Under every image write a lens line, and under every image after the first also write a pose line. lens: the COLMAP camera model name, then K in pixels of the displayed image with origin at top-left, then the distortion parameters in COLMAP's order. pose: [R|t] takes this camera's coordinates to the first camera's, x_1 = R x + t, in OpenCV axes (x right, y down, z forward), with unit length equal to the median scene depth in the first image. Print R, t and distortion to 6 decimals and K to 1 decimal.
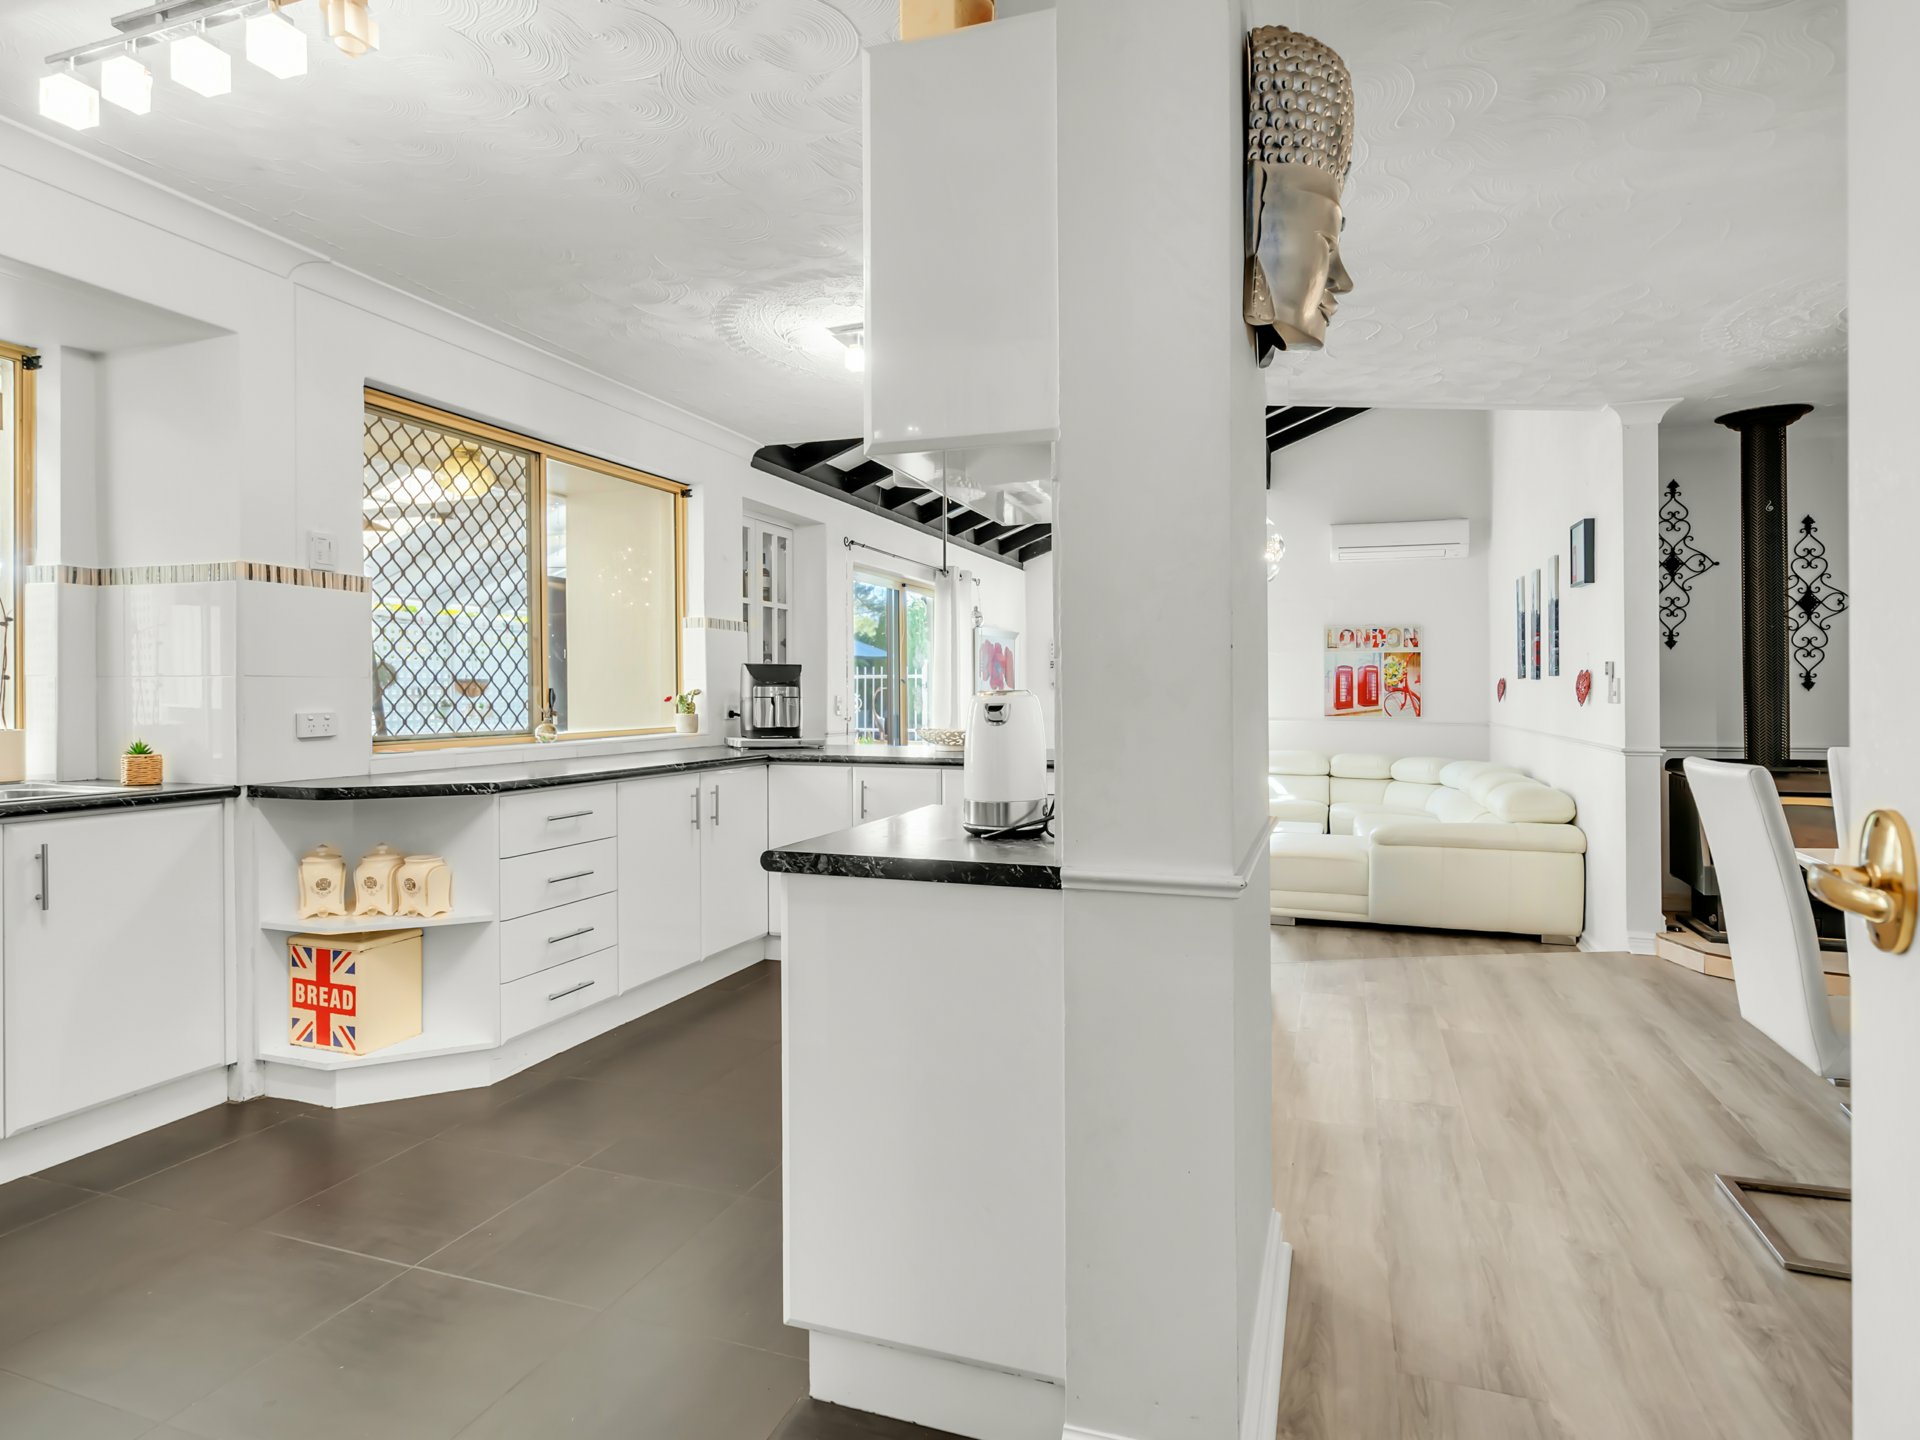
lens RADIAL K [[1026.1, 0, 1008.4], [0, 1026.1, 695.0], [0, 0, 1]] dist [-0.003979, -0.000461]
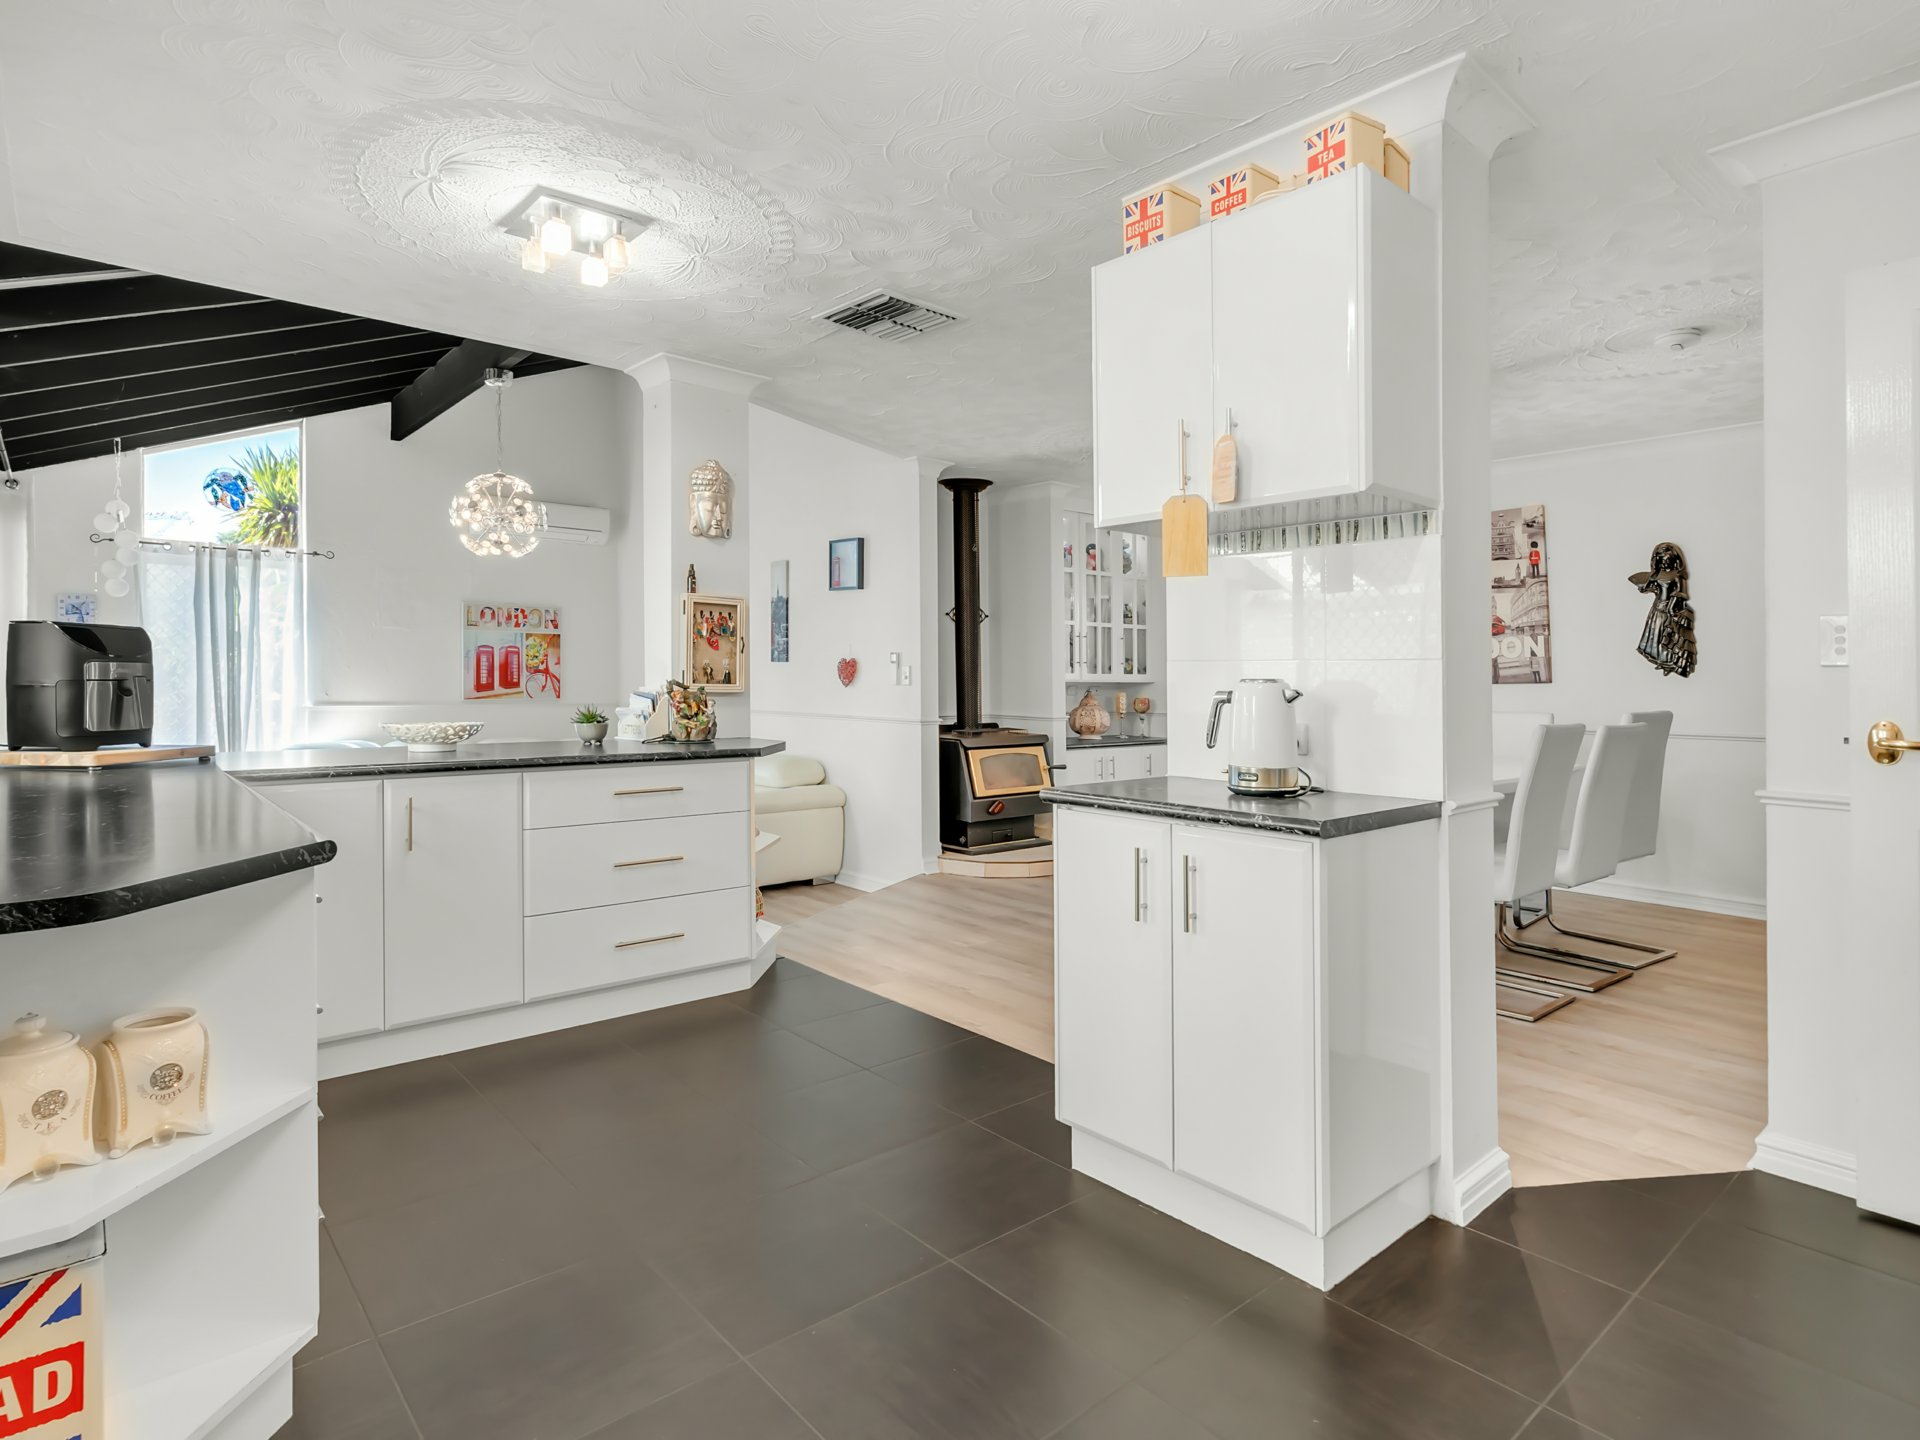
lens RADIAL K [[1034.4, 0, 960.4], [0, 1034.4, 671.6], [0, 0, 1]] dist [-0.000036, 0.000354]
pose [[0.513990, 0.007250, 0.857766, -0.263815], [-0.004027, 0.999974, -0.006039, -0.000465], [-0.857787, -0.000350, 0.514005, 0.143163]]
